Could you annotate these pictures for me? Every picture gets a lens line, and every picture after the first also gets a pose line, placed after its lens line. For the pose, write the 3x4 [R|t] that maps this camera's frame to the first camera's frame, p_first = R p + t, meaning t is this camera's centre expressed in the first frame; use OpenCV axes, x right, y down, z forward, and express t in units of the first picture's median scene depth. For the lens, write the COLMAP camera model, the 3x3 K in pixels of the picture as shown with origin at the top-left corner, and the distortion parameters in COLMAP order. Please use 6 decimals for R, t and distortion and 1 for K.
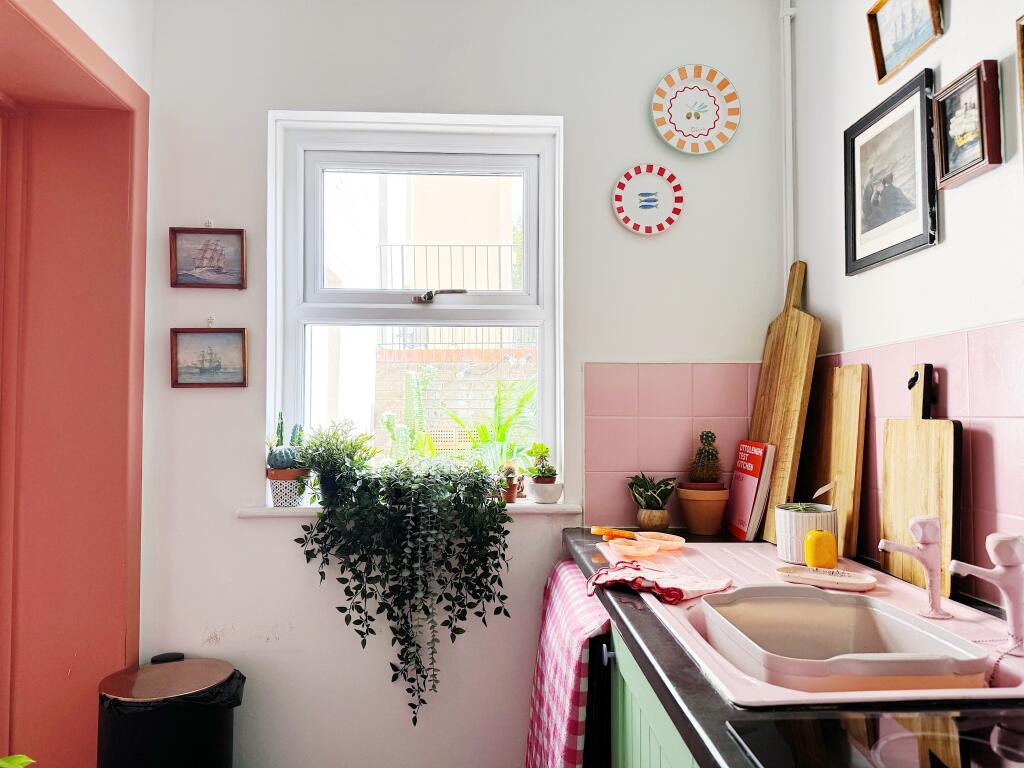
lens RADIAL K [[717.3, 0, 512.0], [0, 717.3, 384.0], [0, 0, 1]] dist [0.138017, -0.202782]
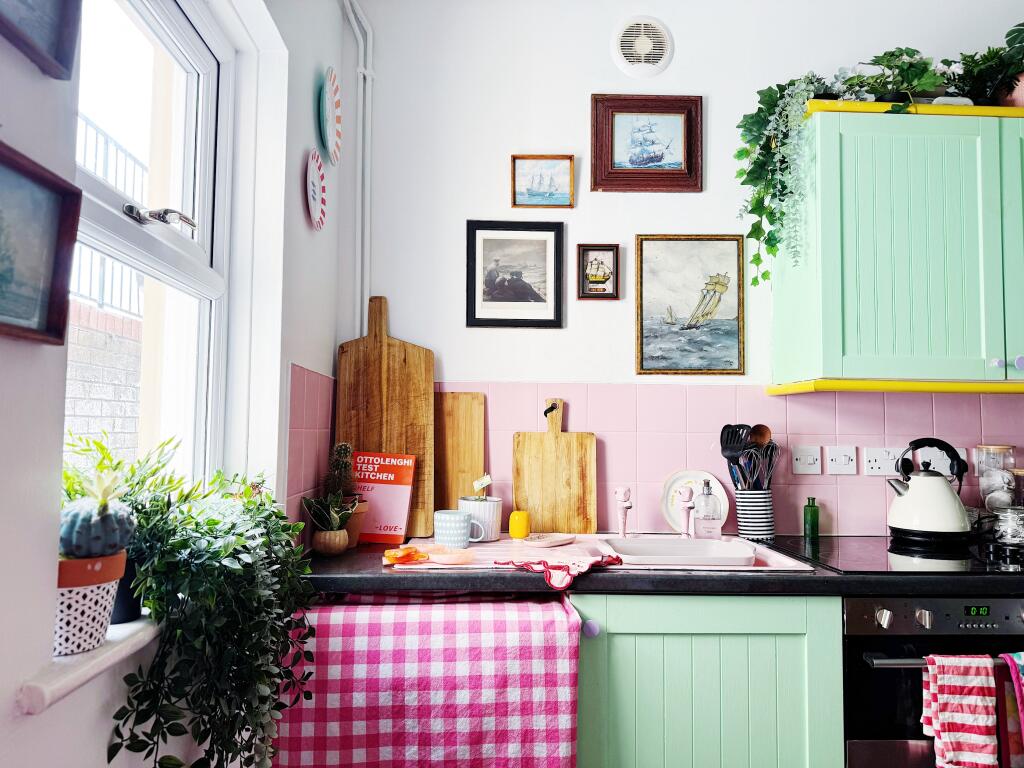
lens RADIAL K [[717.3, 0, 512.0], [0, 717.3, 384.0], [0, 0, 1]] dist [0.138017, -0.202782]
pose [[-0.014533, 0.058096, 0.998205, -0.936884], [-0.054715, 0.996769, -0.058809, 0.035432], [-0.998396, -0.055471, -0.011307, 0.987664]]
